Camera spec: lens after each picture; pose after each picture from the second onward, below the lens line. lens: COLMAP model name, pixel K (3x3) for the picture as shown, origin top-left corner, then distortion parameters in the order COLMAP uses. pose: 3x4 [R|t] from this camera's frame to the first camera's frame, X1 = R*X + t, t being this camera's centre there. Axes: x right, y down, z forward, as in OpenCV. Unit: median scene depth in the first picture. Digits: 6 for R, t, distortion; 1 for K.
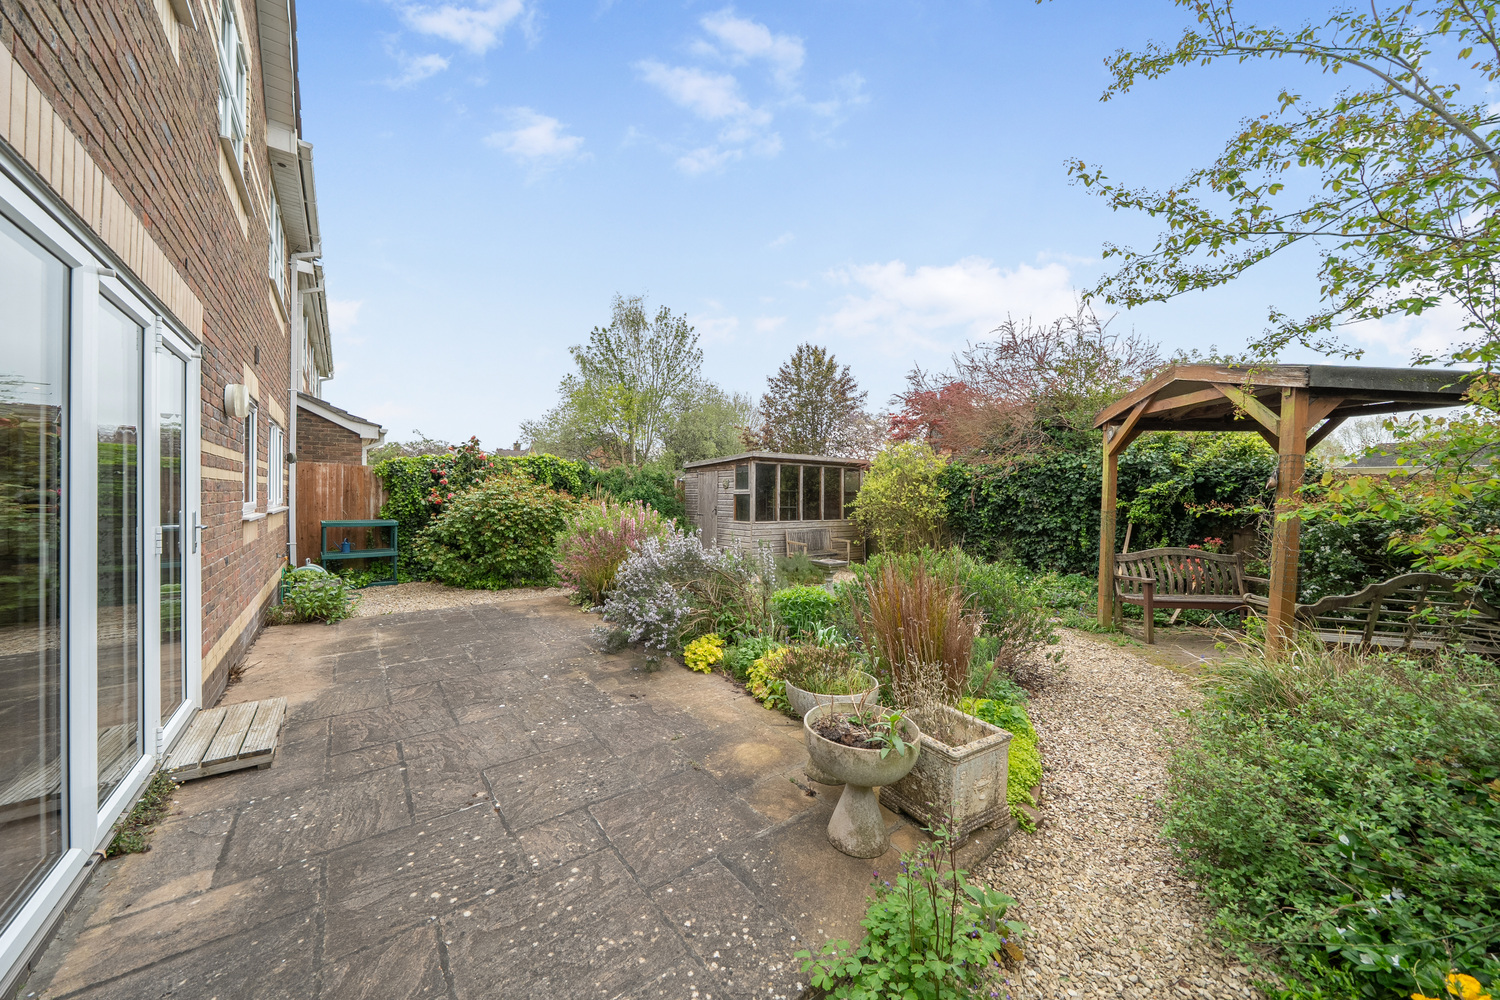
lens RADIAL K [[504.5, 0, 754.5], [0, 504.5, 497.0], [0, 0, 1]] dist [-0.006917, -0.000047]
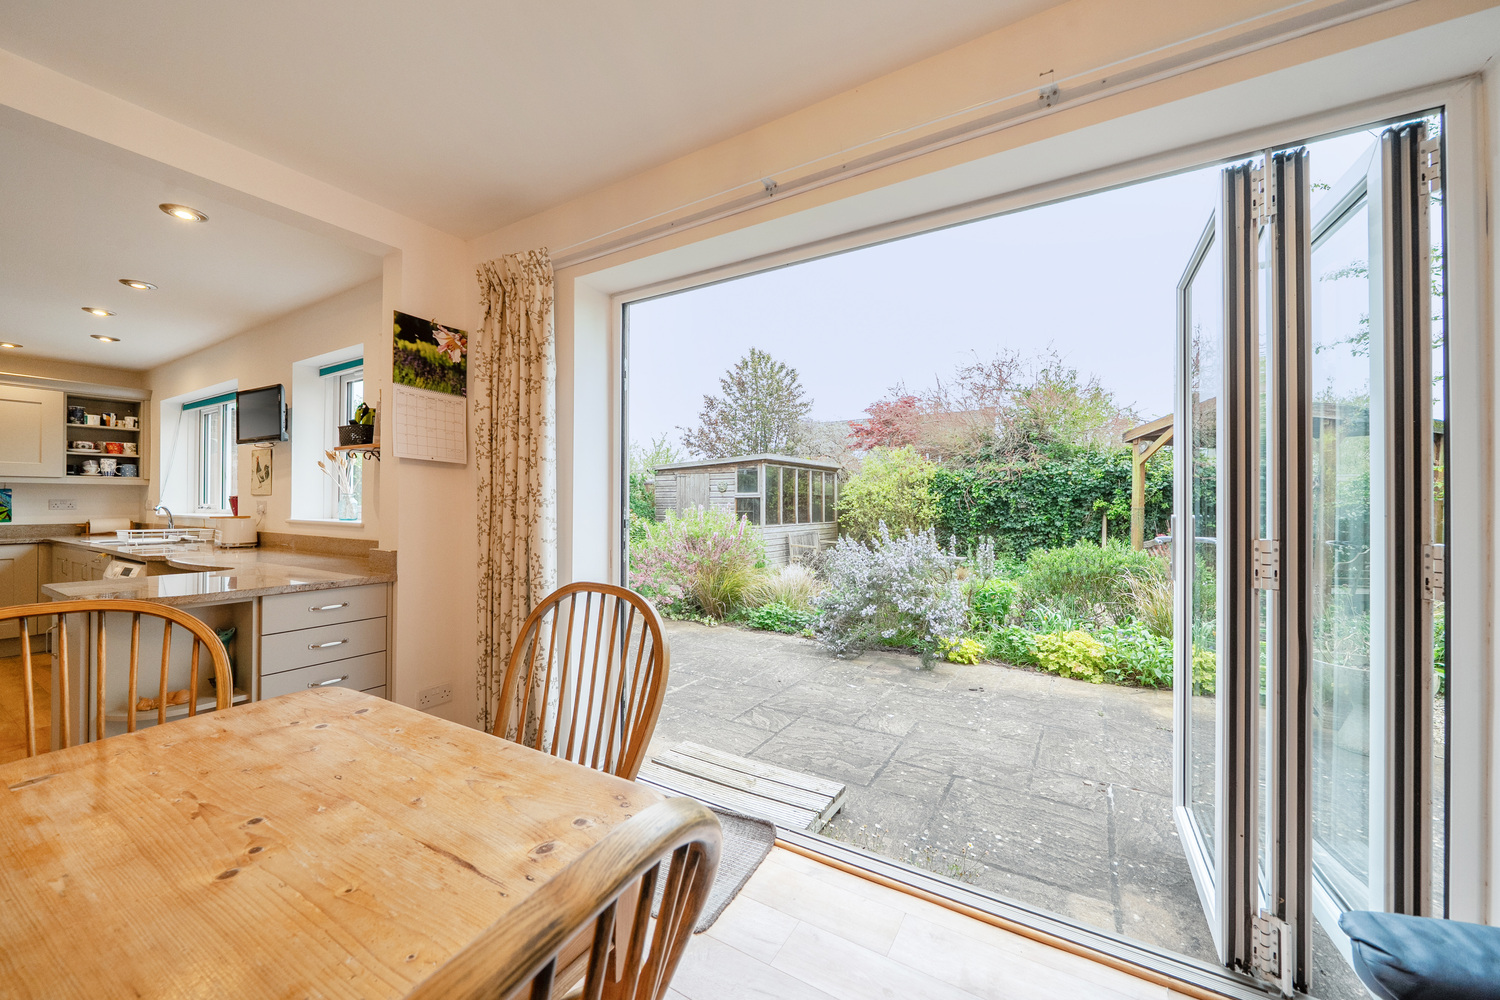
lens RADIAL K [[519.9, 0, 740.3], [0, 519.9, 500.6], [0, 0, 1]] dist [-0.006492, 0.000034]
pose [[0.944728, -0.005237, 0.327813, -0.468138], [0.006482, 0.999975, -0.002707, 0.003712], [-0.327791, 0.004682, 0.944739, 0.069578]]
